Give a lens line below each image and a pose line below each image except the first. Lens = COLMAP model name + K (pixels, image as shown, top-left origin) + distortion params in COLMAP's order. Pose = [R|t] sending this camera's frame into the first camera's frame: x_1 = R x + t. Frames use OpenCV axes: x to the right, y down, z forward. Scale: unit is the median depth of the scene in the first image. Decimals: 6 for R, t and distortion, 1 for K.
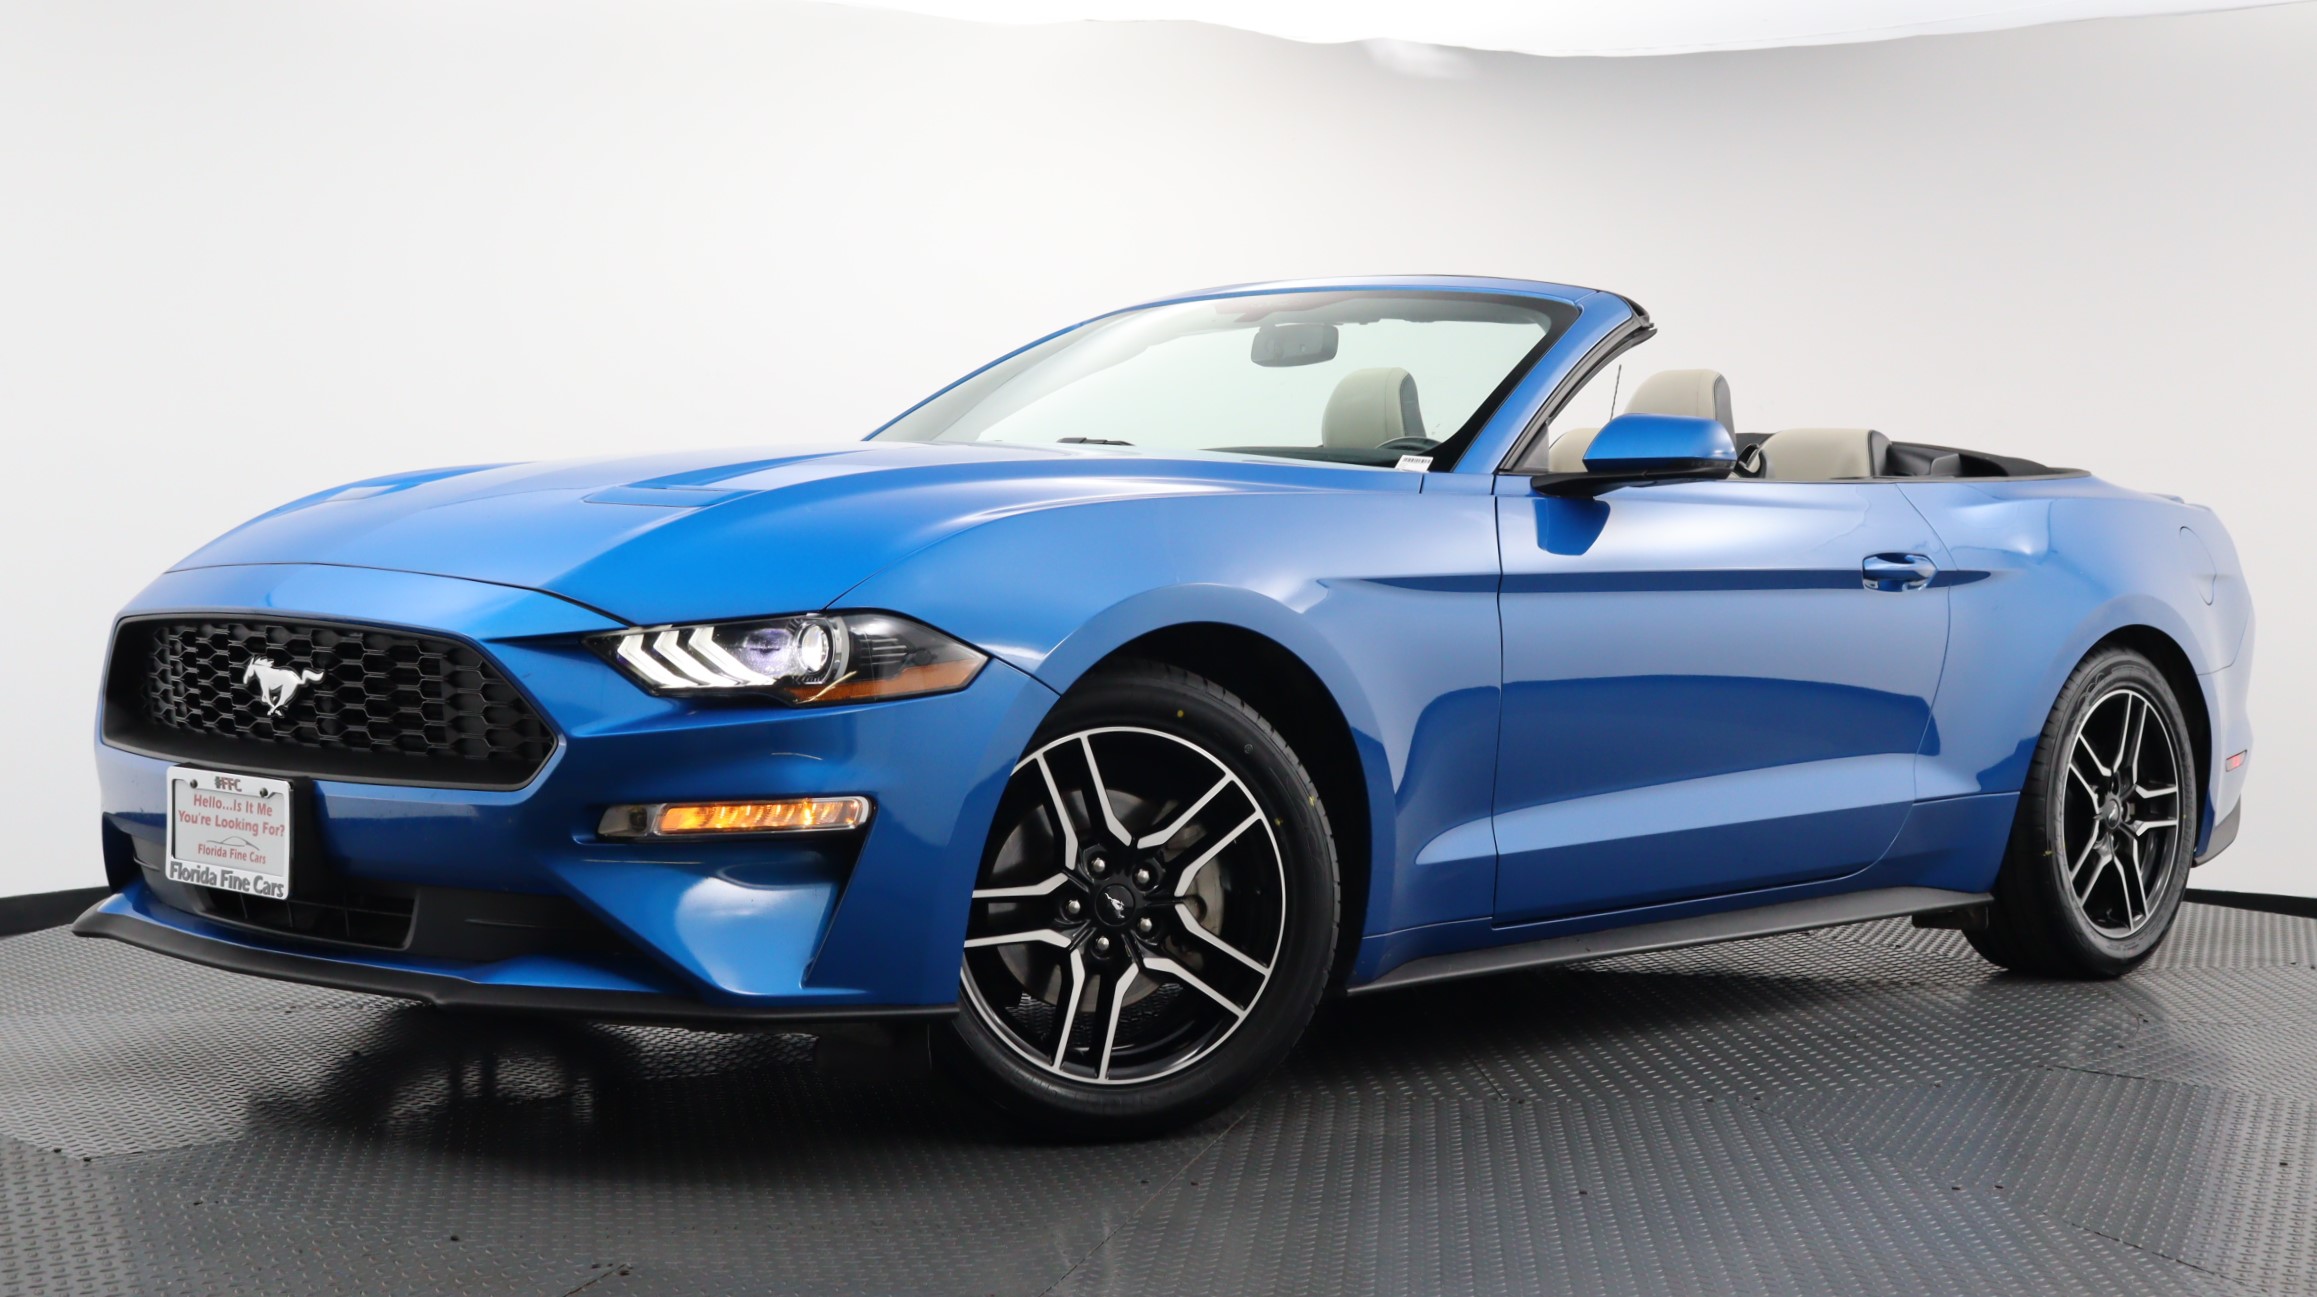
lens RADIAL K [[3321.3, 0, 1158.5], [0, 3321.3, 648.5], [0, 0, 1]] dist [-0.024261, 0.065472]
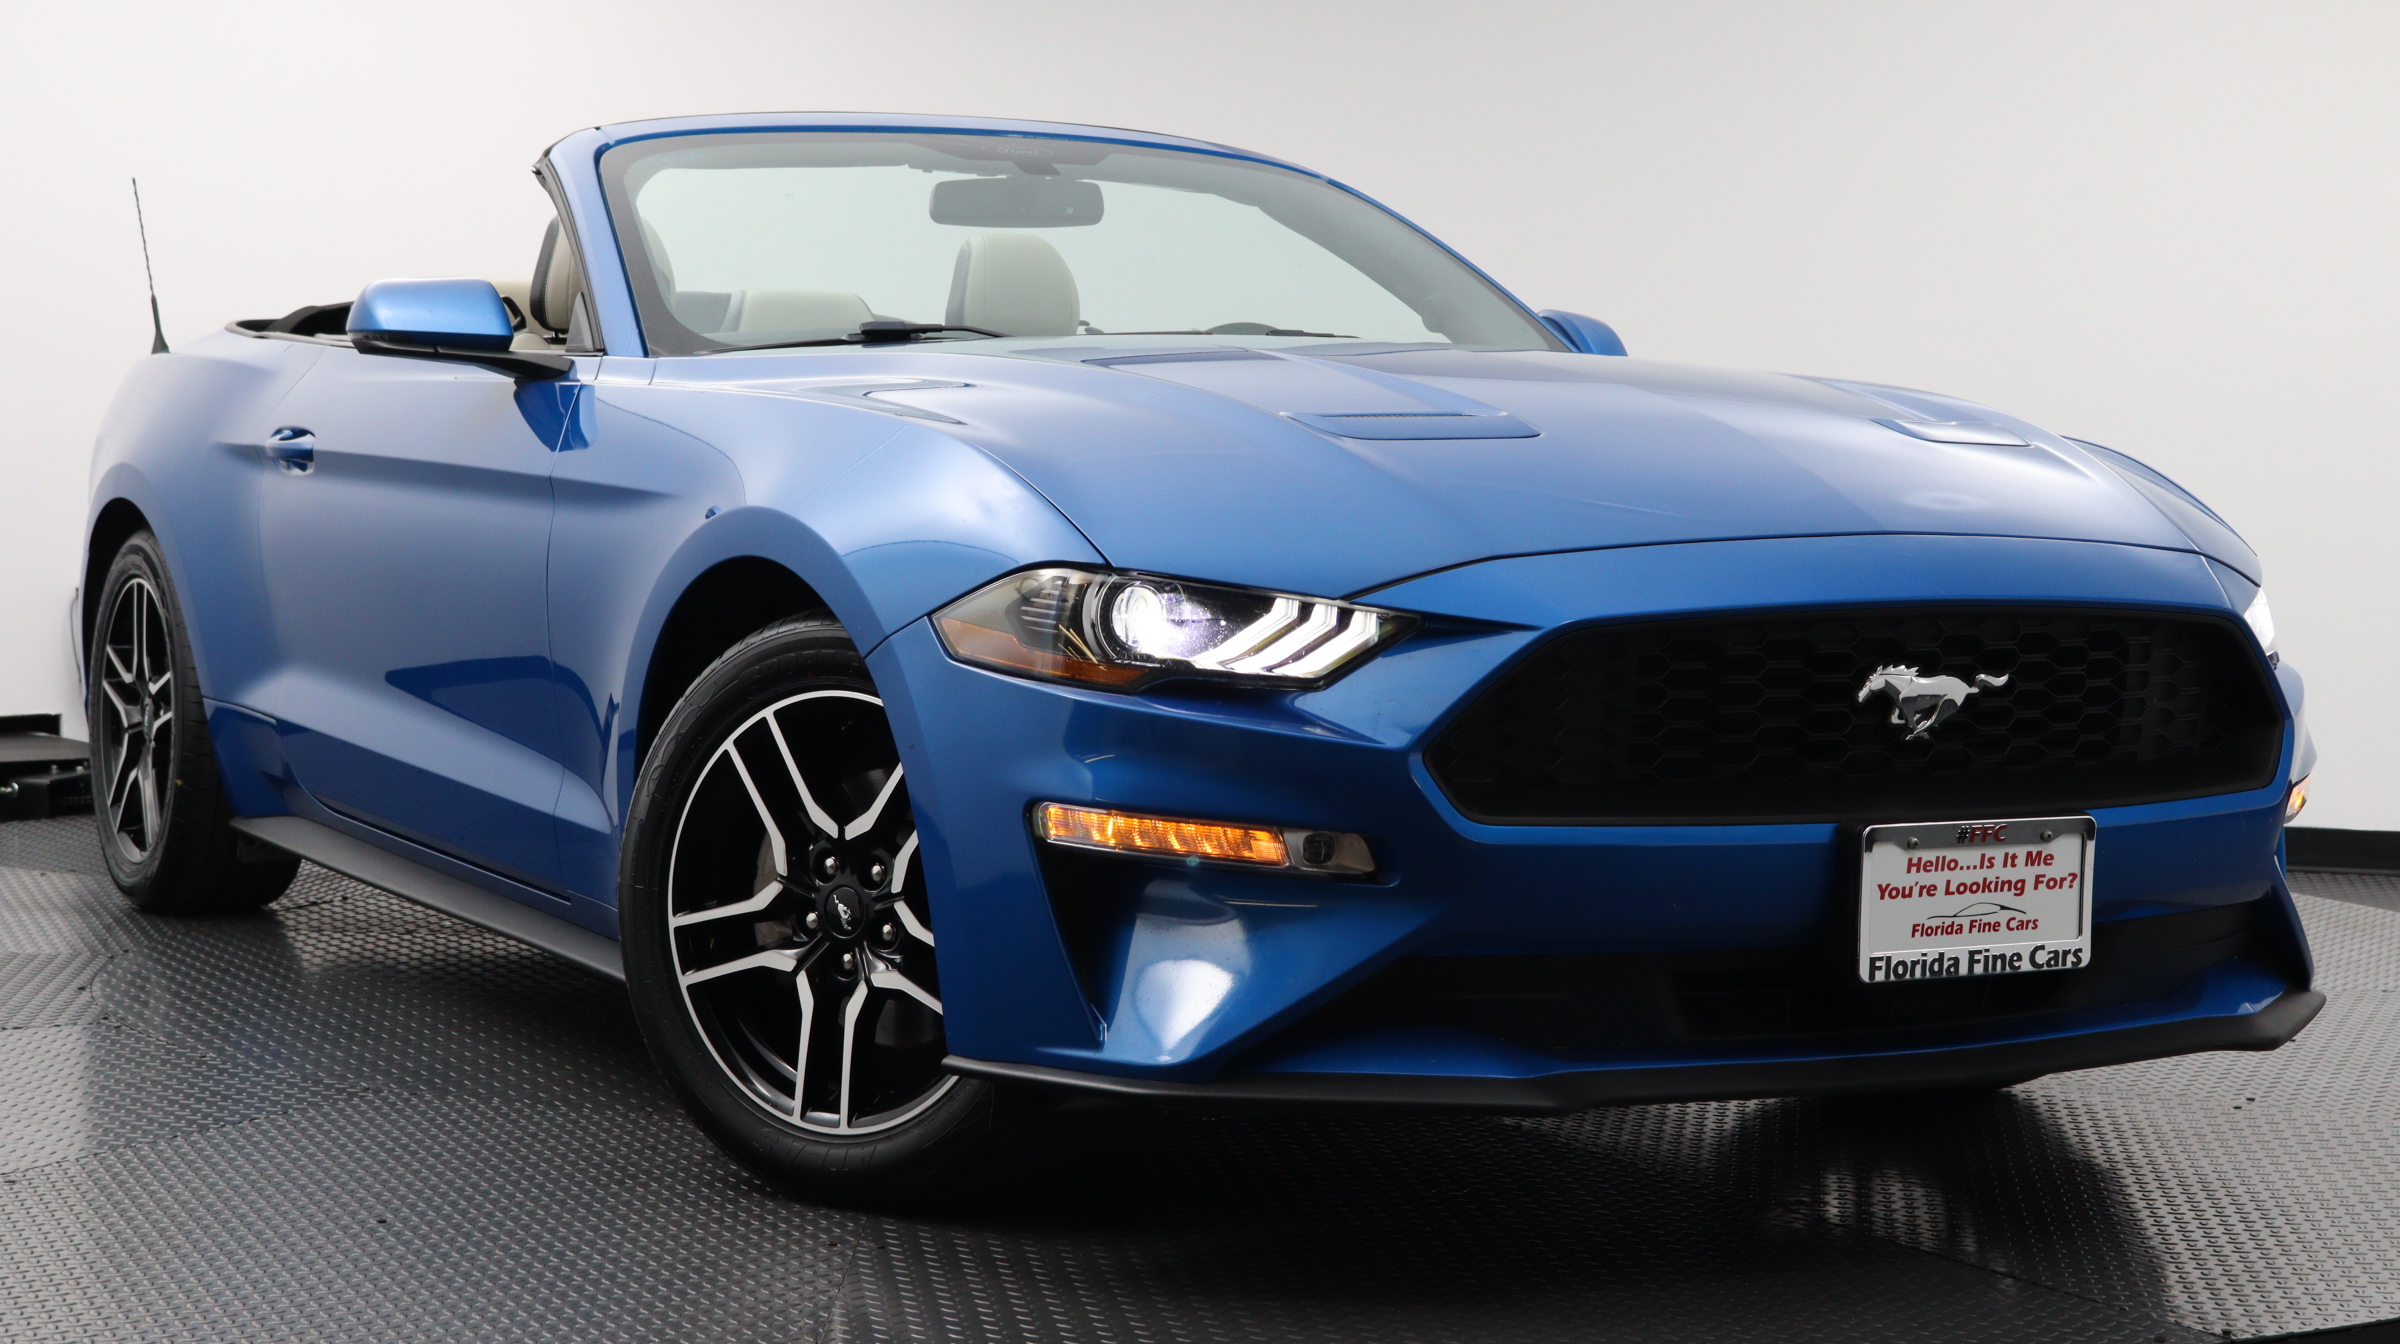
lens RADIAL K [[4042.1, 0, 1158.5], [0, 4042.1, 672.5], [0, 0, 1]] dist [0.054385, -0.104029]
pose [[0.289475, -0.082753, 0.953602, -1.183444], [0.027167, 0.996565, 0.078234, -0.070908], [-0.956800, 0.003260, 0.290729, 0.896837]]
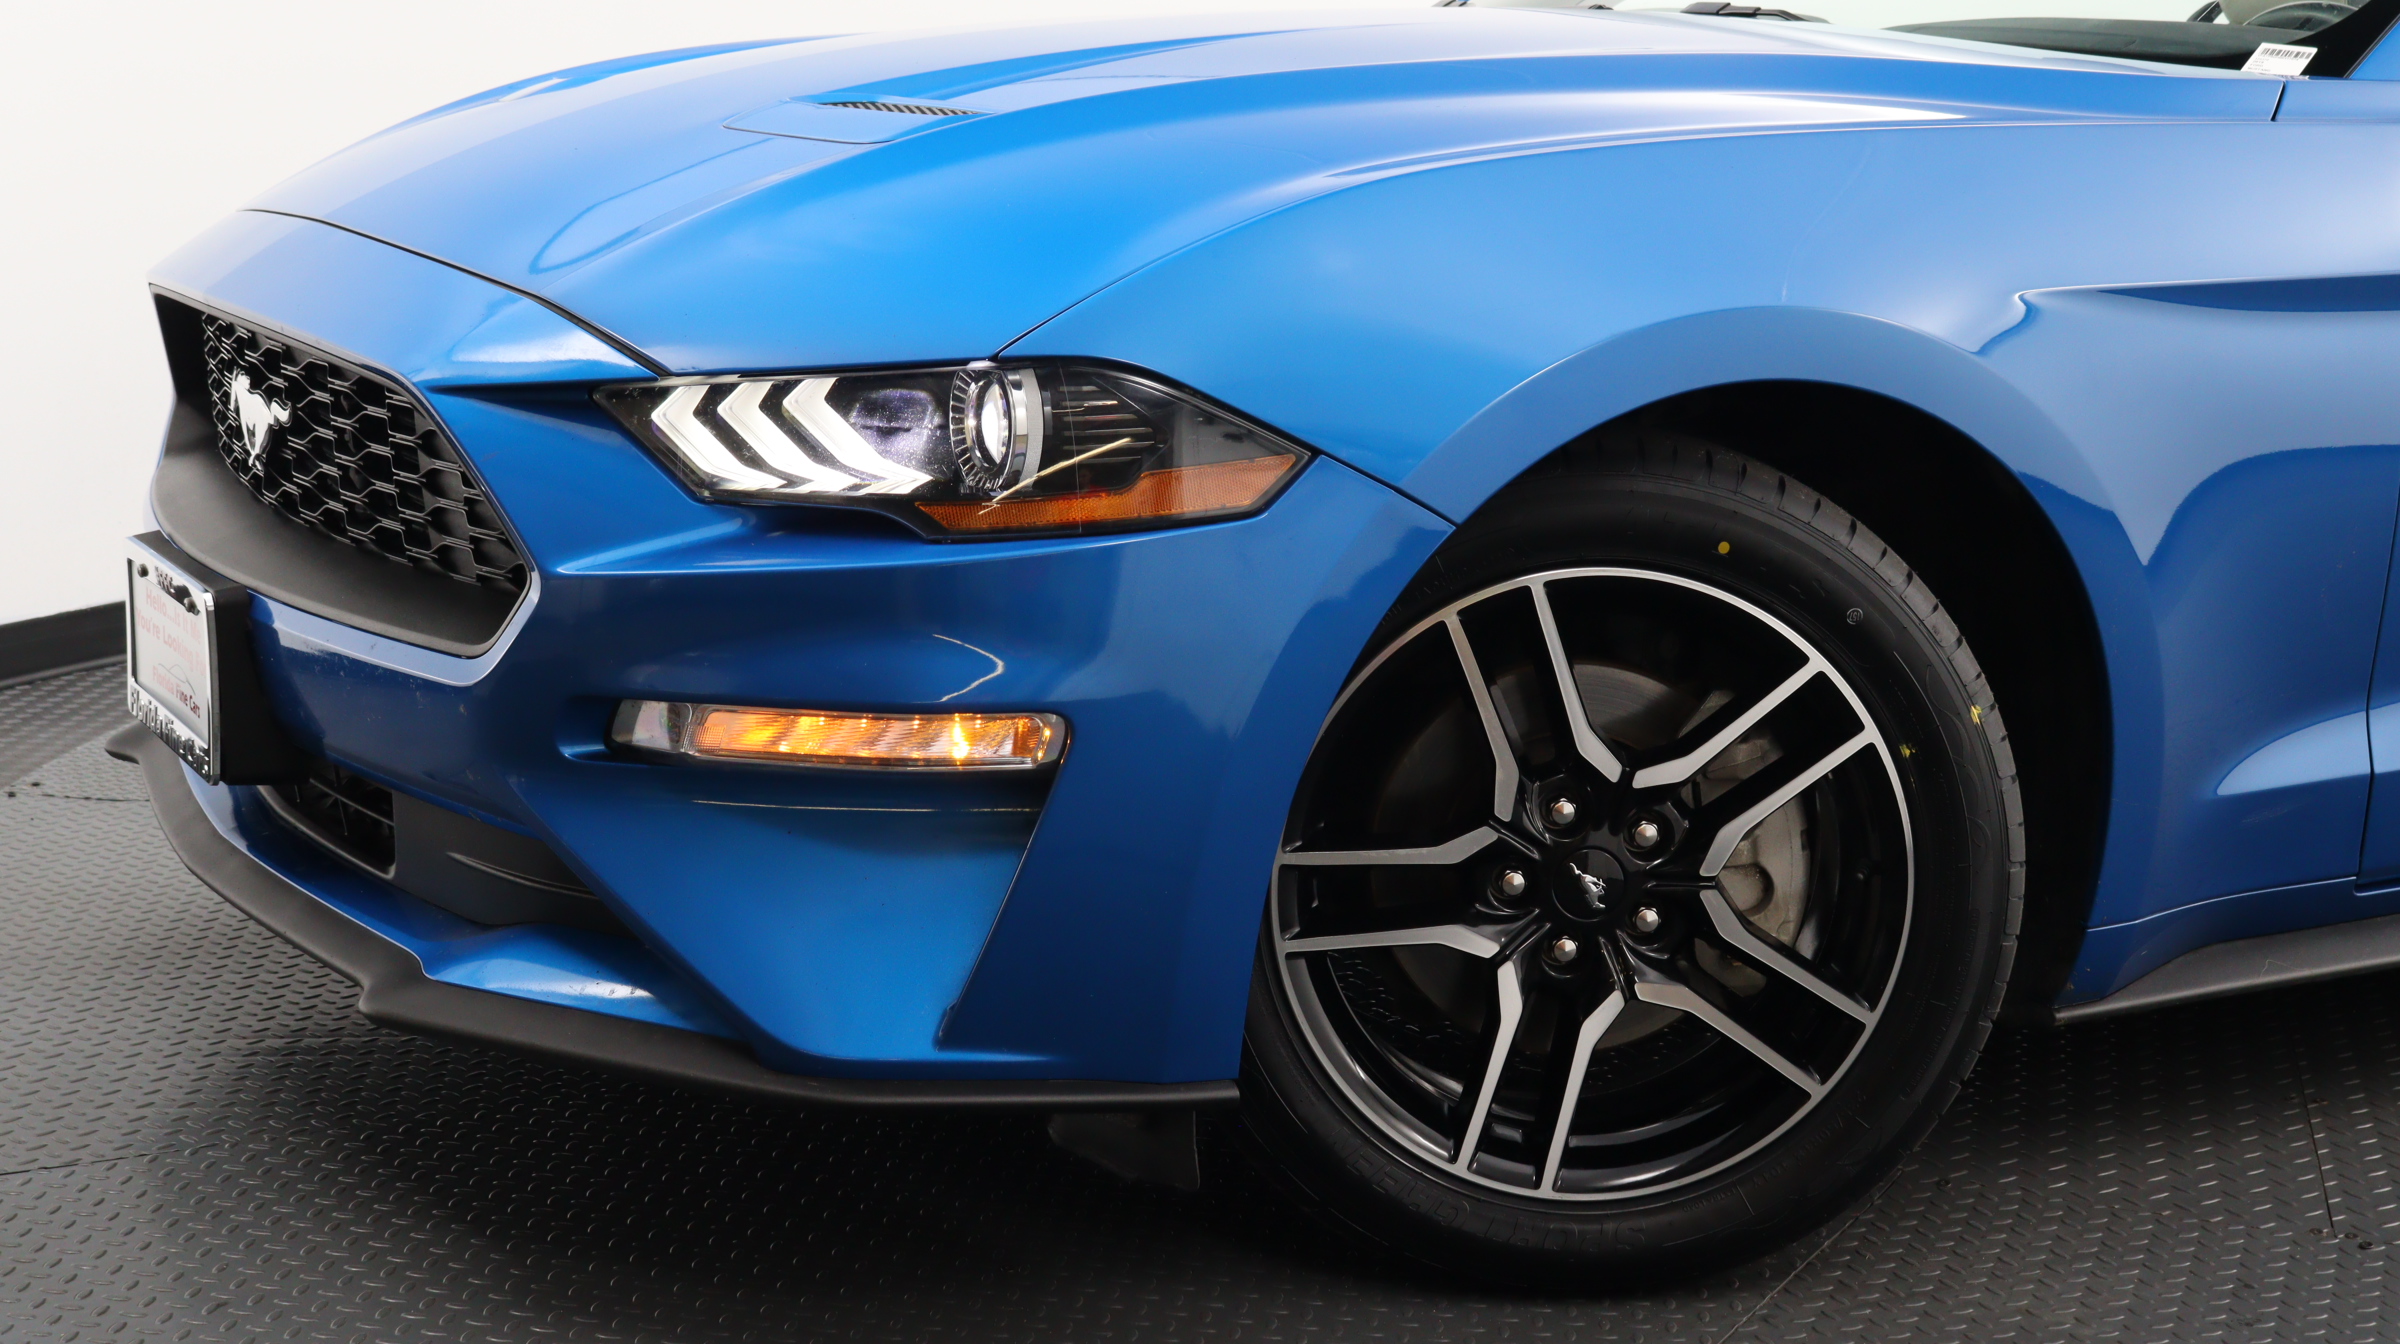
lens RADIAL K [[3269.3, 0, 1191.9], [0, 3269.3, 699.3], [0, 0, 1]] dist [0.006599, -0.049697]
pose [[0.953681, 0.070405, -0.292465, 0.081152], [-0.021636, 0.985762, 0.166750, -0.042744], [0.300041, -0.152698, 0.941626, 0.471040]]
